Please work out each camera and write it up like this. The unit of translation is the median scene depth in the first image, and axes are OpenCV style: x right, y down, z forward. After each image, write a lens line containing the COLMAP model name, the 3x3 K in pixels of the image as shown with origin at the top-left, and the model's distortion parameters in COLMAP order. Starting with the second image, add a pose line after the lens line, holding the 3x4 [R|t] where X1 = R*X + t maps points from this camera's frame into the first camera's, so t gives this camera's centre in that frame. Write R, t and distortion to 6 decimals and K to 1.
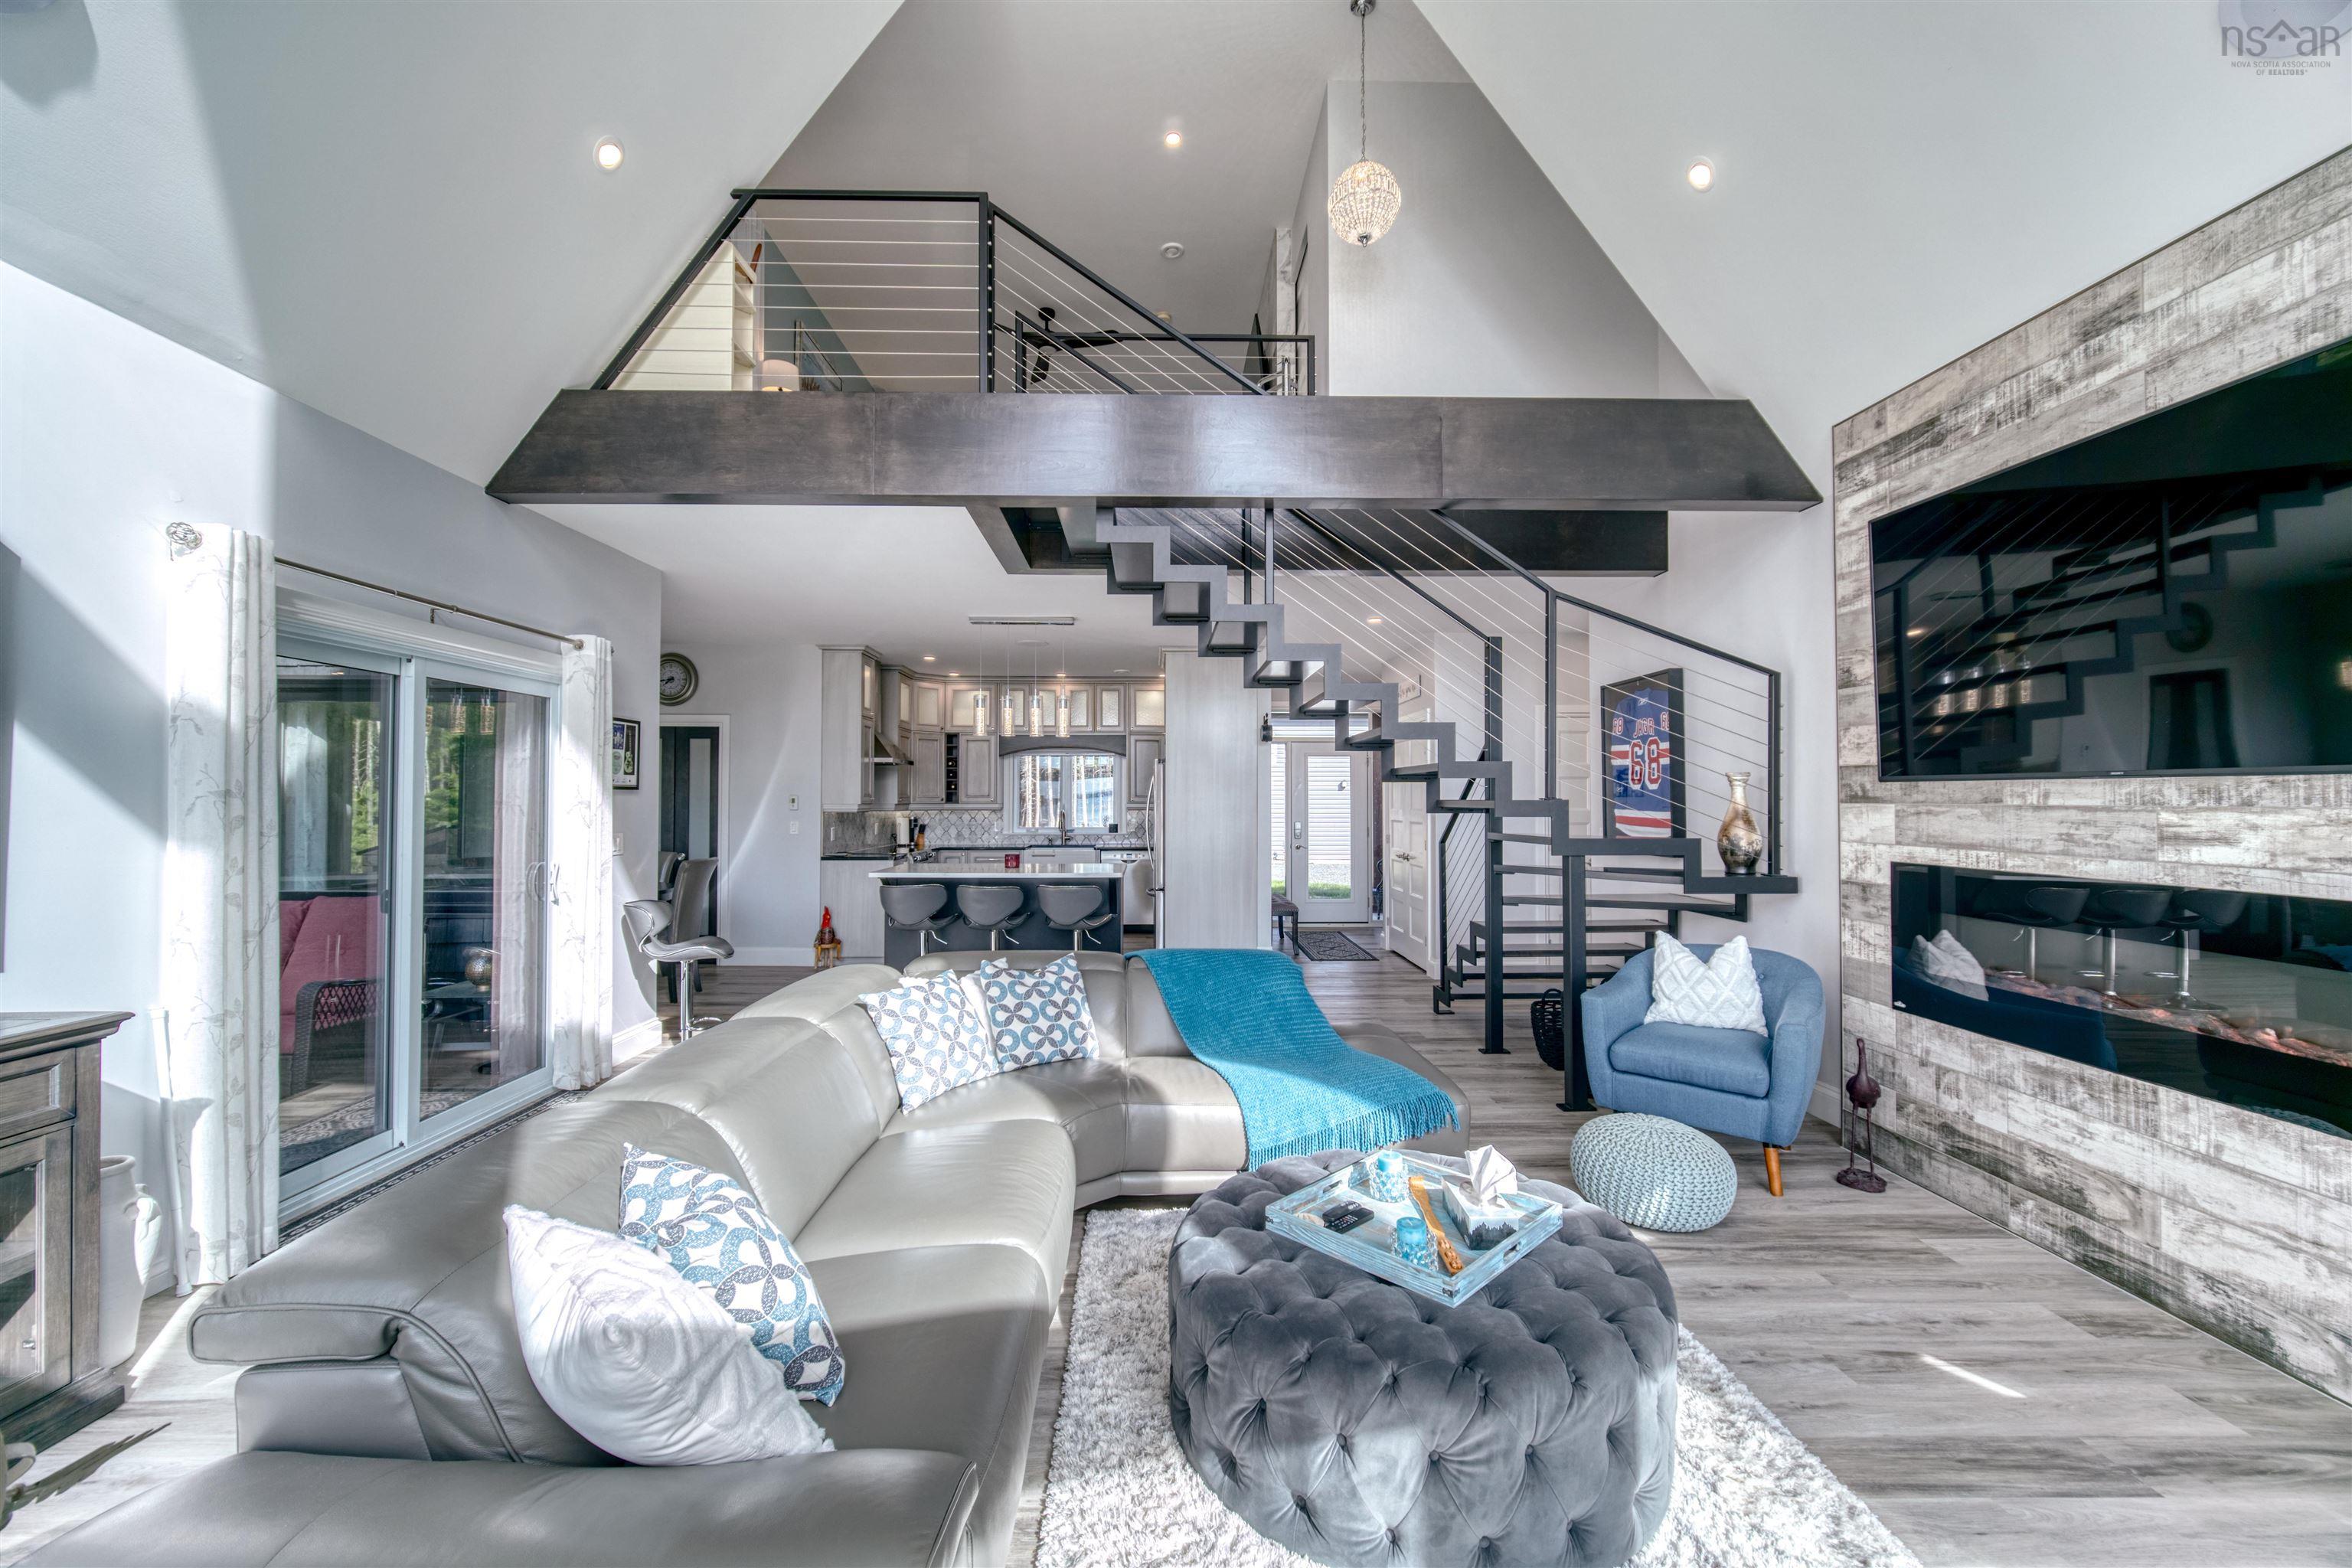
lens RADIAL K [[925.6, 0, 1172.2], [0, 925.6, 778.9], [0, 0, 1]] dist [-0.001963, 0.000049]
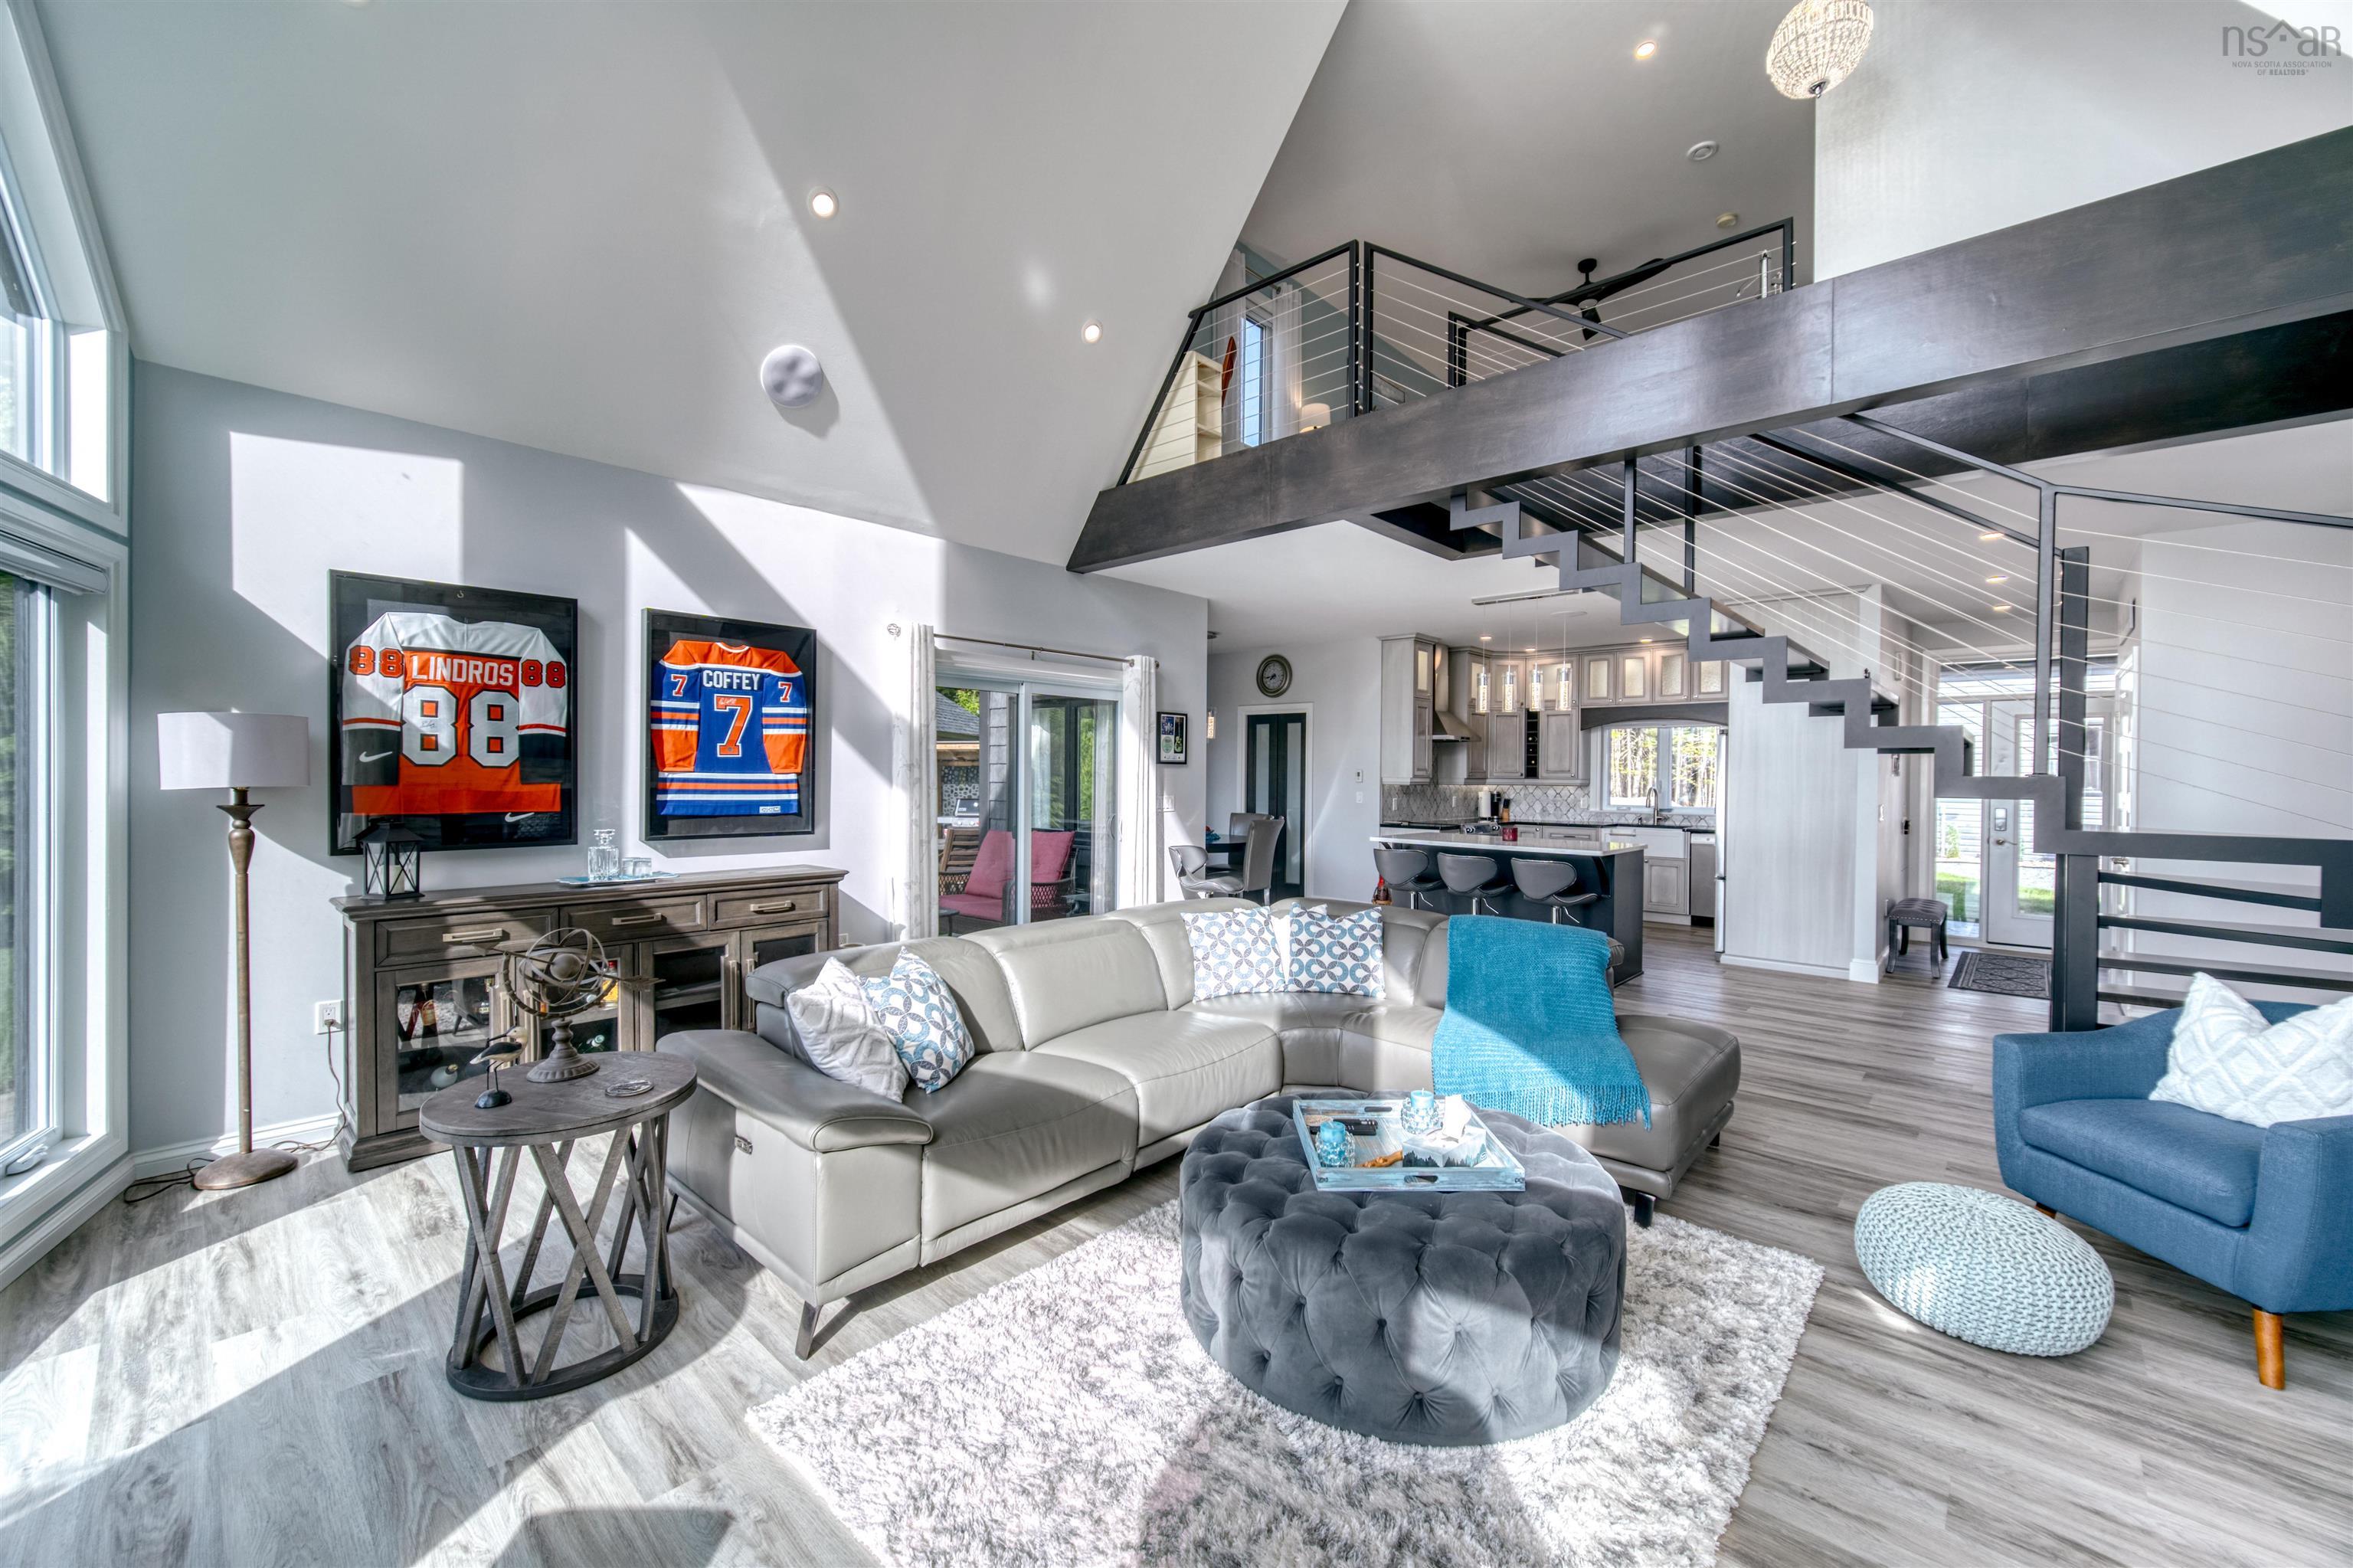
lens RADIAL K [[931.0, 0, 1172.0], [0, 931.0, 778.0], [0, 0, 1]] dist [-0.000429, -0.000151]
pose [[0.721012, 0.009525, -0.692857, 0.554606], [0.007350, 0.999744, 0.021393, 0.004120], [0.692884, -0.020517, 0.720757, 0.003096]]
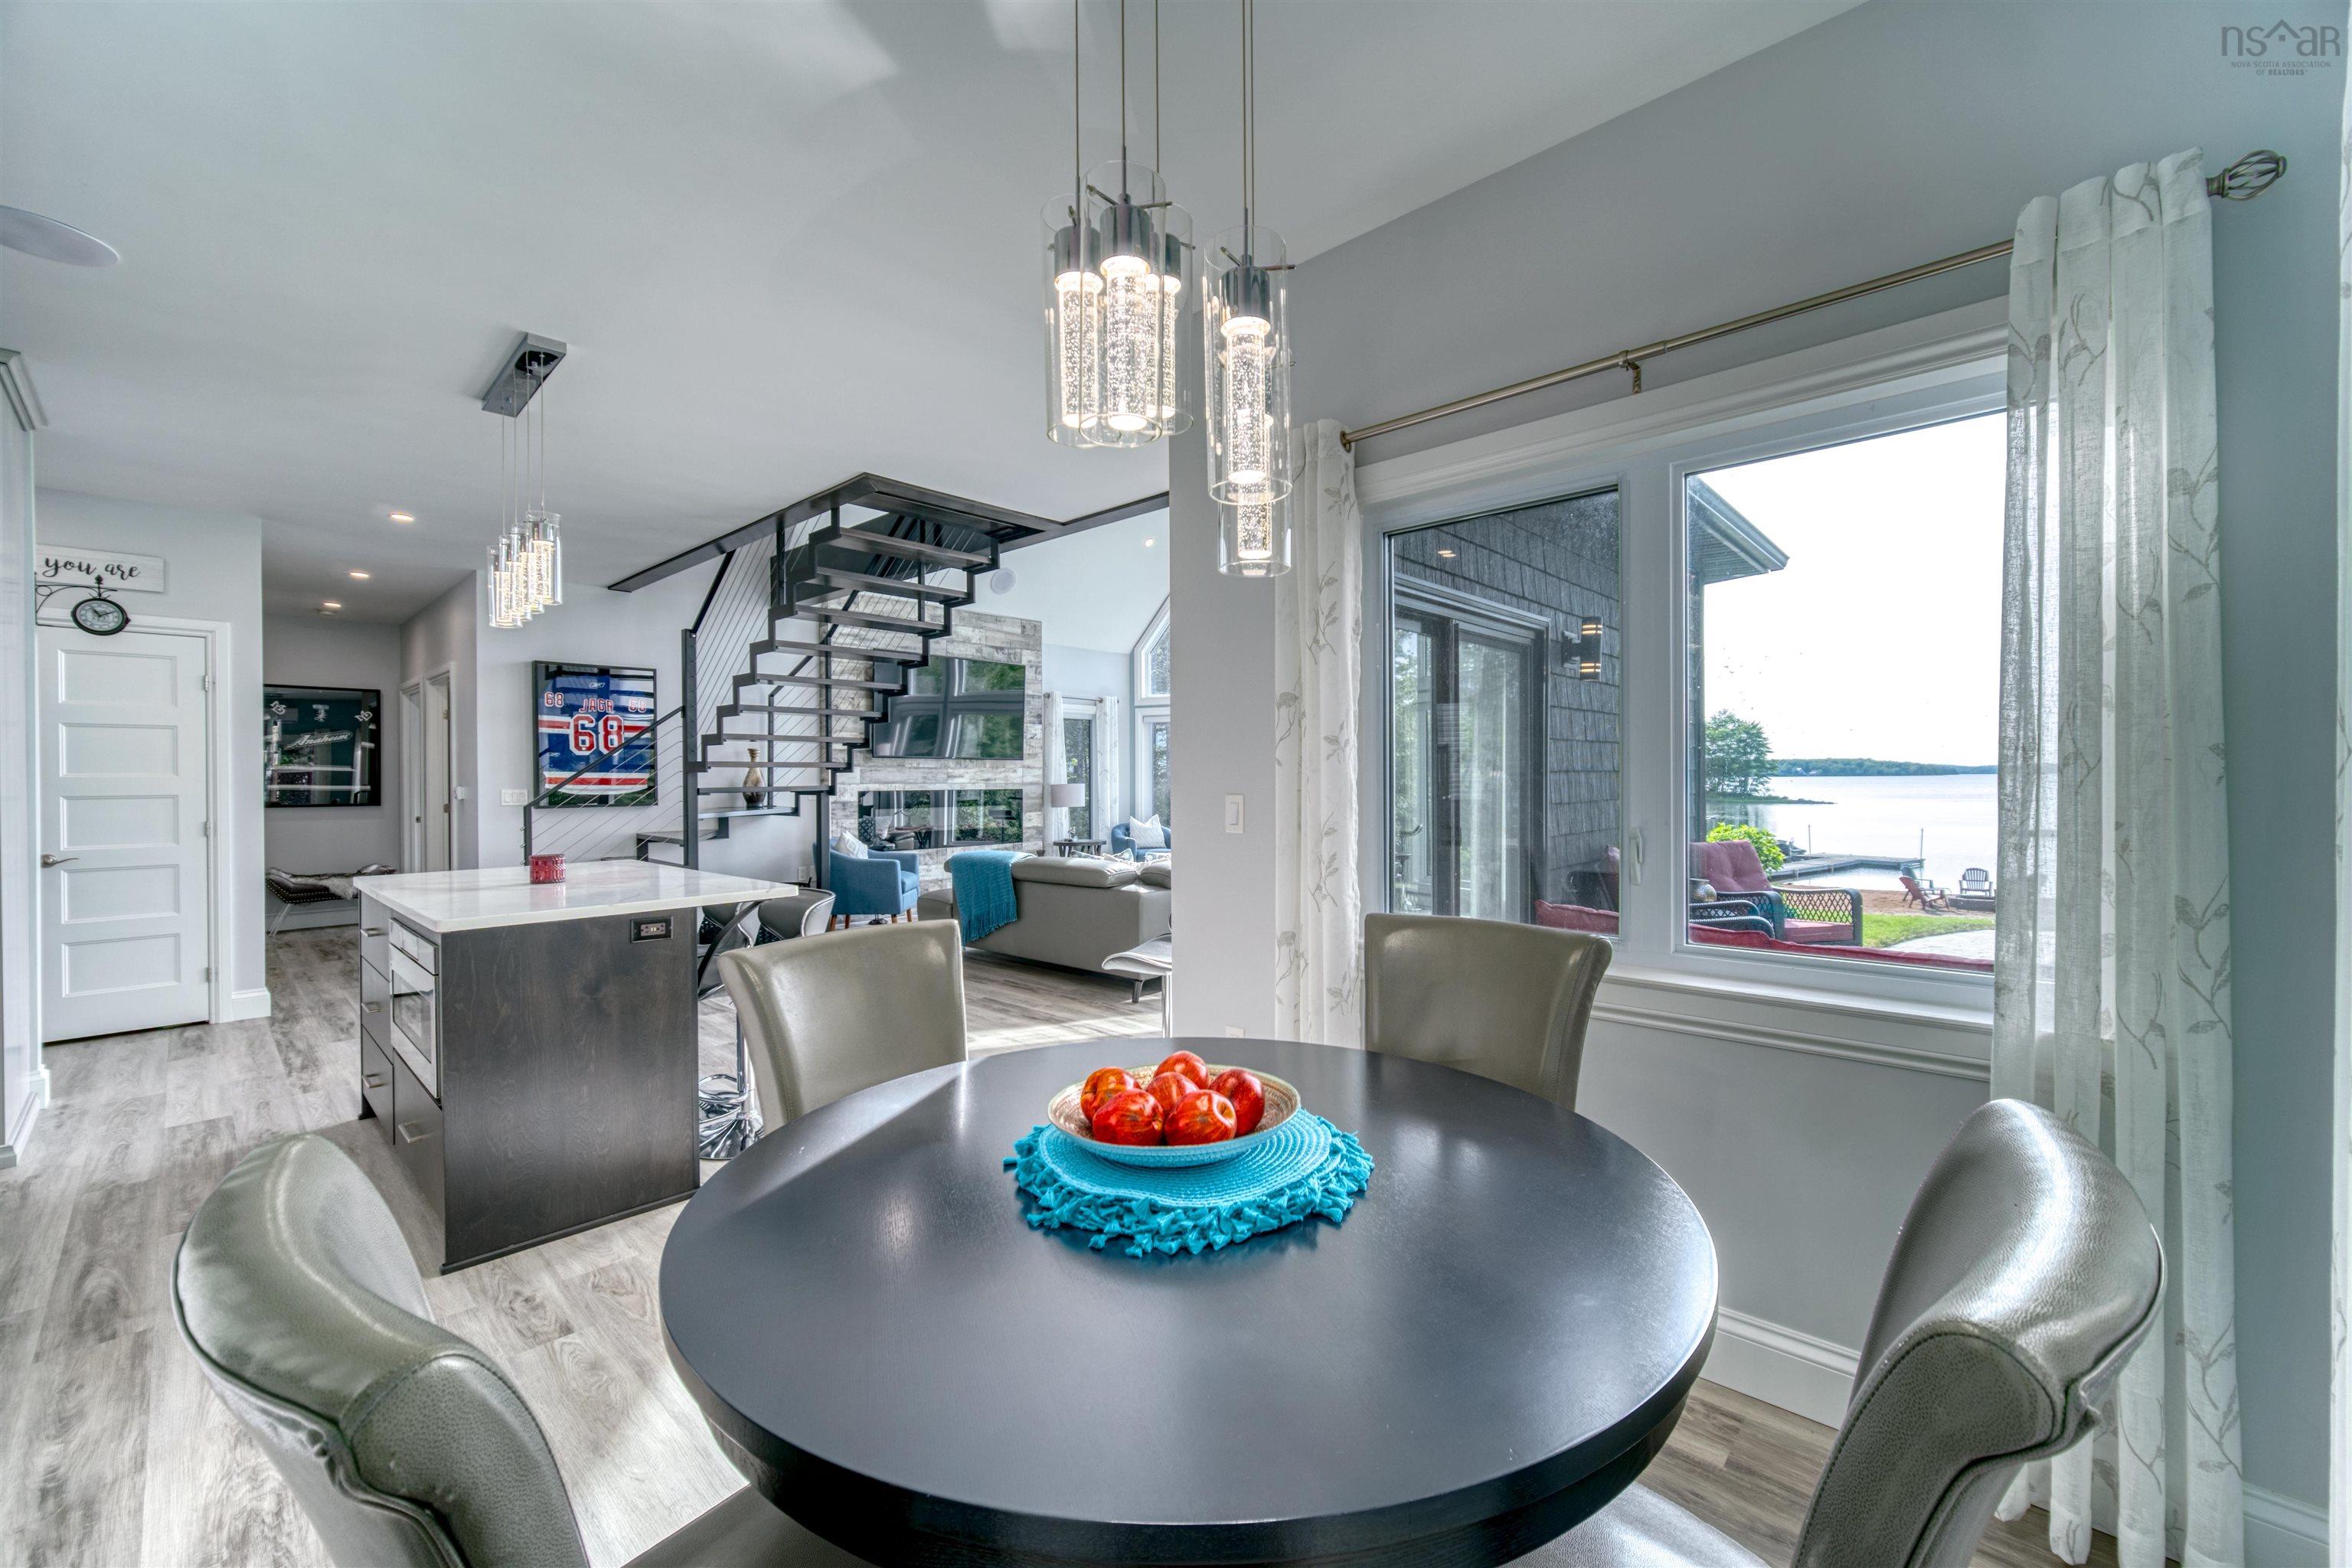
lens RADIAL K [[914.0, 0, 1176.0], [0, 914.0, 784.0], [0, 0, 1]] dist [-0.000590, 0.000008]
pose [[-0.722865, -0.001758, 0.690987, -1.531537], [-0.010478, 0.999910, -0.008417, 0.088837], [-0.690909, -0.013324, -0.722819, 2.293731]]
